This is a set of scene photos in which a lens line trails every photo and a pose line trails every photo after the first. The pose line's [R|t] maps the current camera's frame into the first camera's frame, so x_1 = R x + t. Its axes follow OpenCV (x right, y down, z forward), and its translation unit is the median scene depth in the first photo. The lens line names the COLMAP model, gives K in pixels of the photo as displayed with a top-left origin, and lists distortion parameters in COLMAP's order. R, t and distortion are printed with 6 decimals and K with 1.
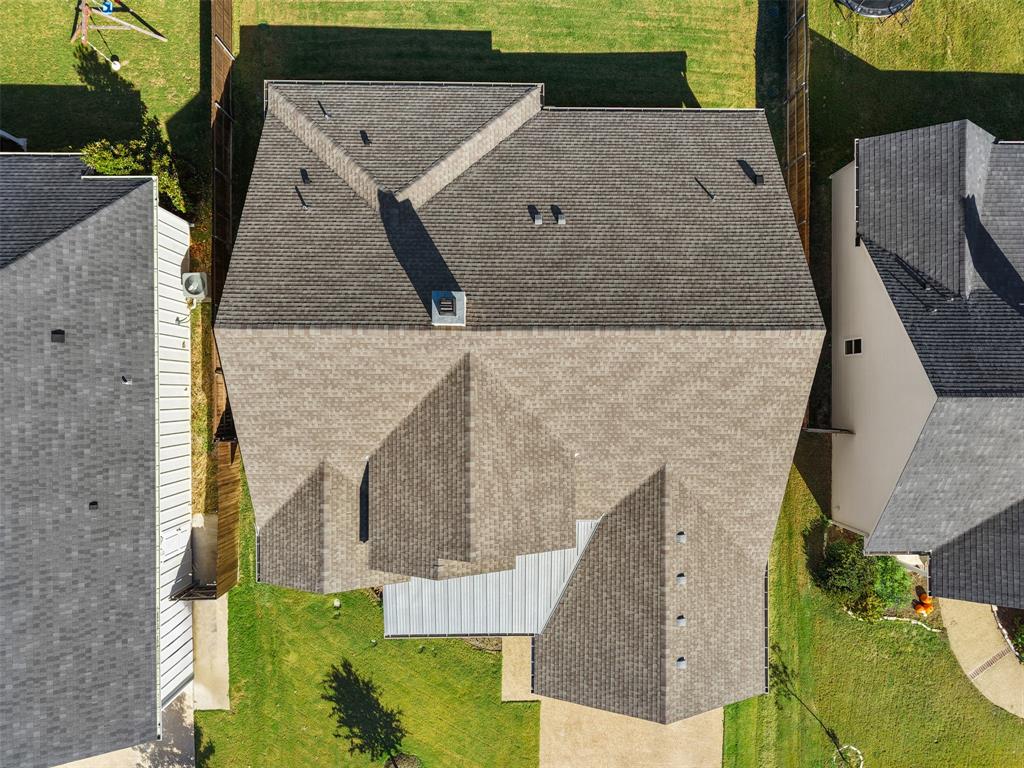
lens RADIAL K [[684.0, 0, 514.5], [0, 684.0, 383.8], [0, 0, 1]] dist [0.031135, -0.026786]
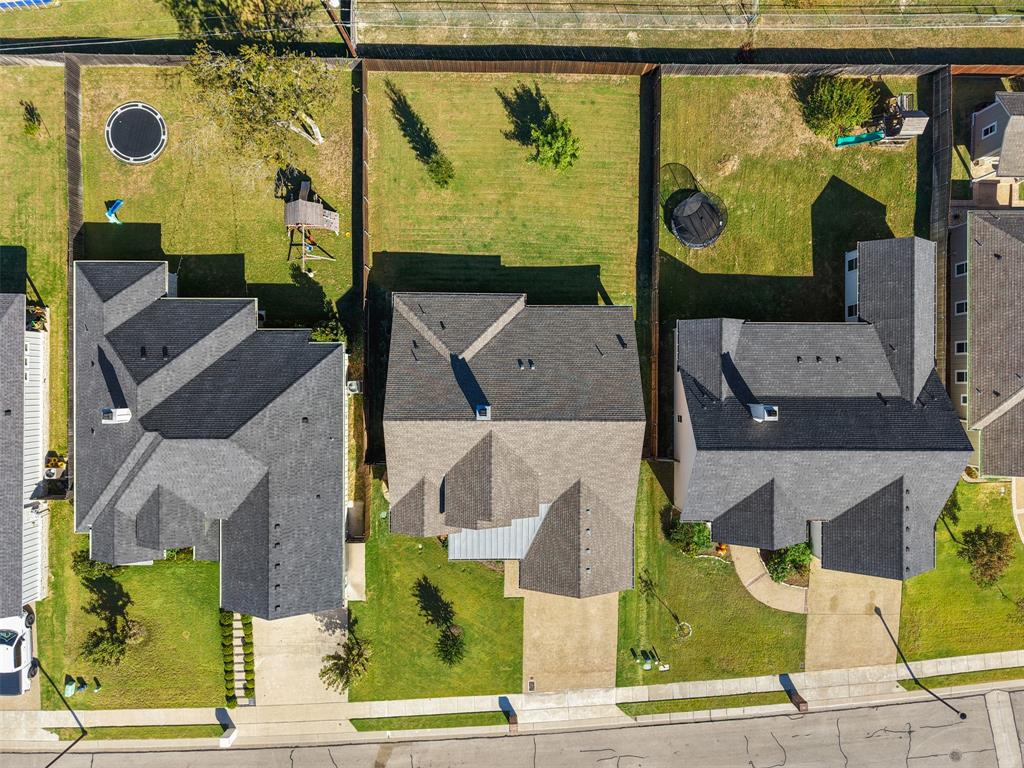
lens RADIAL K [[661.2, 0, 514.6], [0, 661.2, 379.7], [0, 0, 1]] dist [0.083993, -0.124784]
pose [[0.999989, 0.004048, 0.002160, 0.004575], [-0.004053, 0.999989, 0.002156, -0.186116], [-0.002151, -0.002165, 0.999995, -1.031944]]
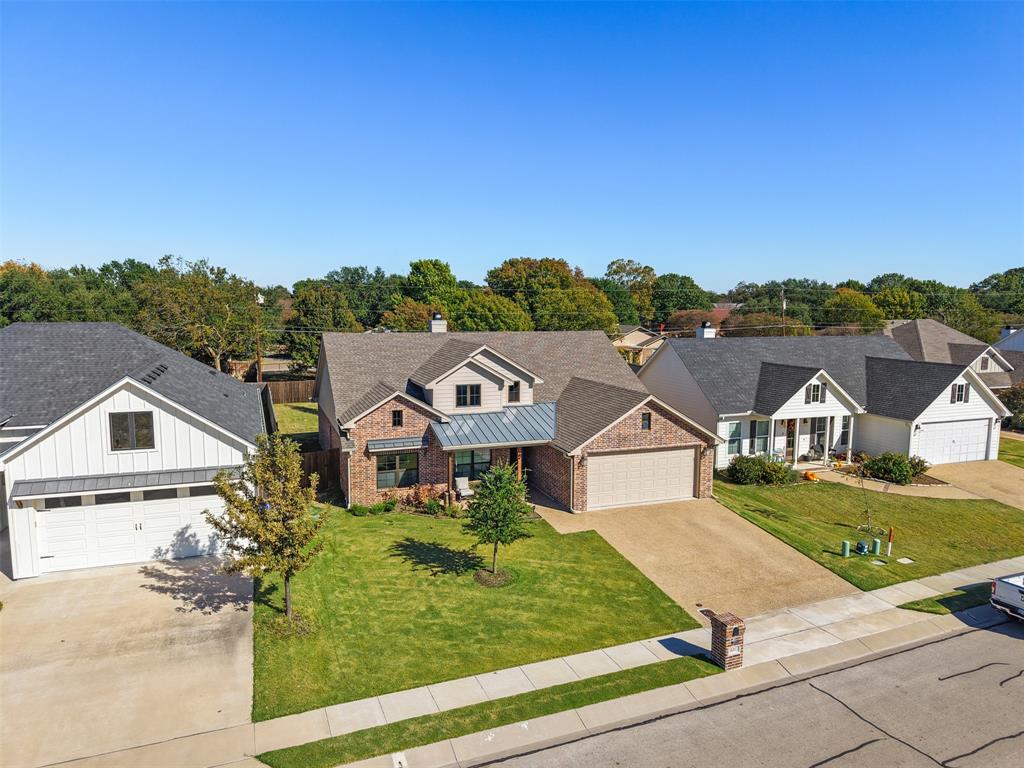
lens RADIAL K [[684.0, 0, 514.5], [0, 684.0, 383.8], [0, 0, 1]] dist [0.031135, -0.026786]
pose [[0.934638, -0.055717, 0.351210, -0.511775], [0.355312, 0.106466, -0.928665, 1.607923], [0.014350, 0.992754, 0.119304, 0.747111]]
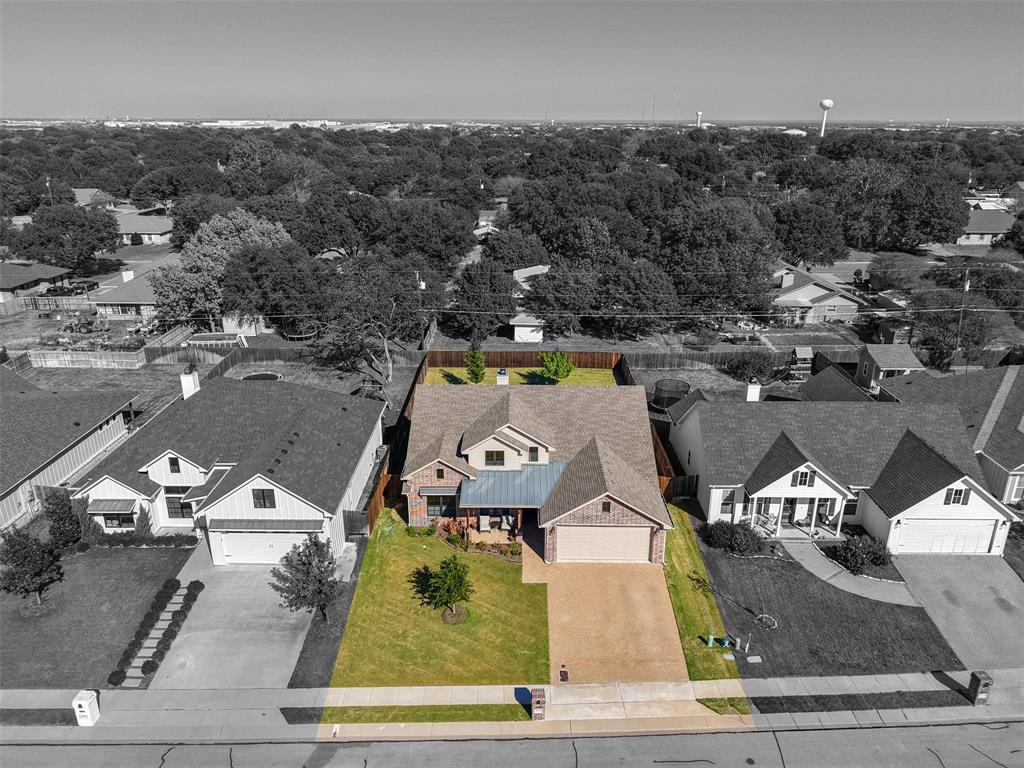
lens RADIAL K [[733.7, 0, 512.0], [0, 733.7, 384.0], [0, 0, 1]] dist [0.021369, -0.008341]
pose [[0.999758, -0.014381, -0.016668, -0.008488], [-0.010843, 0.337254, -0.941351, 2.168002], [0.019159, 0.941304, 0.337016, 0.022096]]
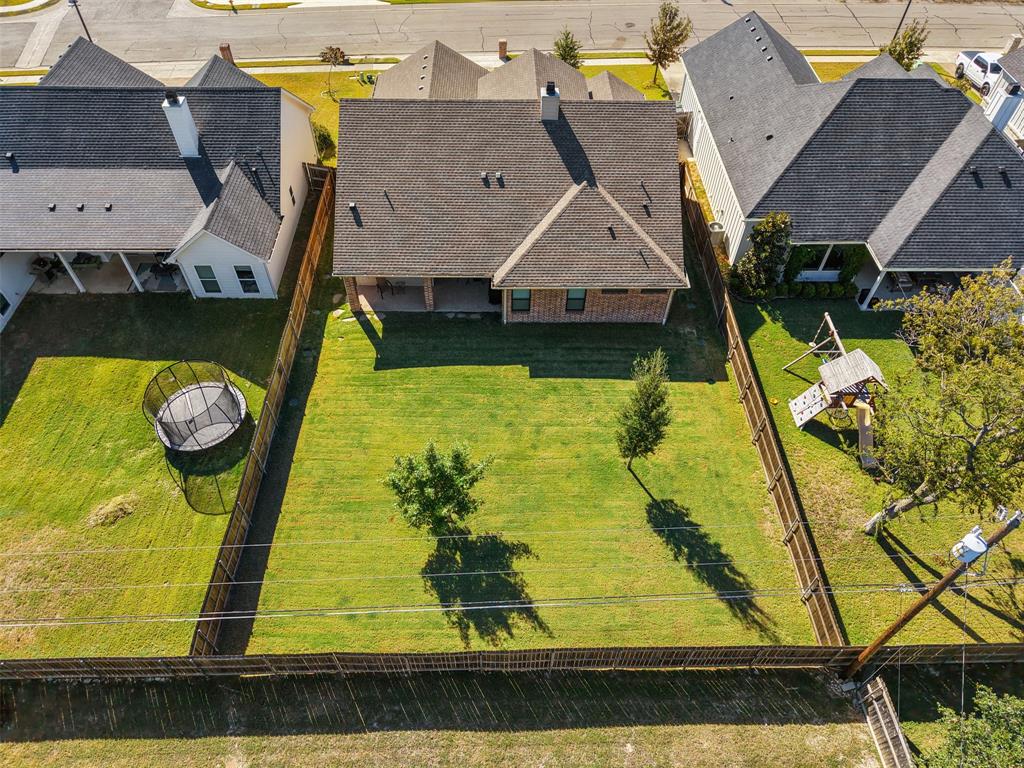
lens RADIAL K [[661.2, 0, 514.6], [0, 661.2, 379.7], [0, 0, 1]] dist [0.083993, -0.124784]
pose [[-0.999220, -0.010586, -0.038041, 0.046017], [-0.015919, -0.773641, 0.633424, -1.475114], [-0.036136, 0.633535, 0.772870, 0.080515]]
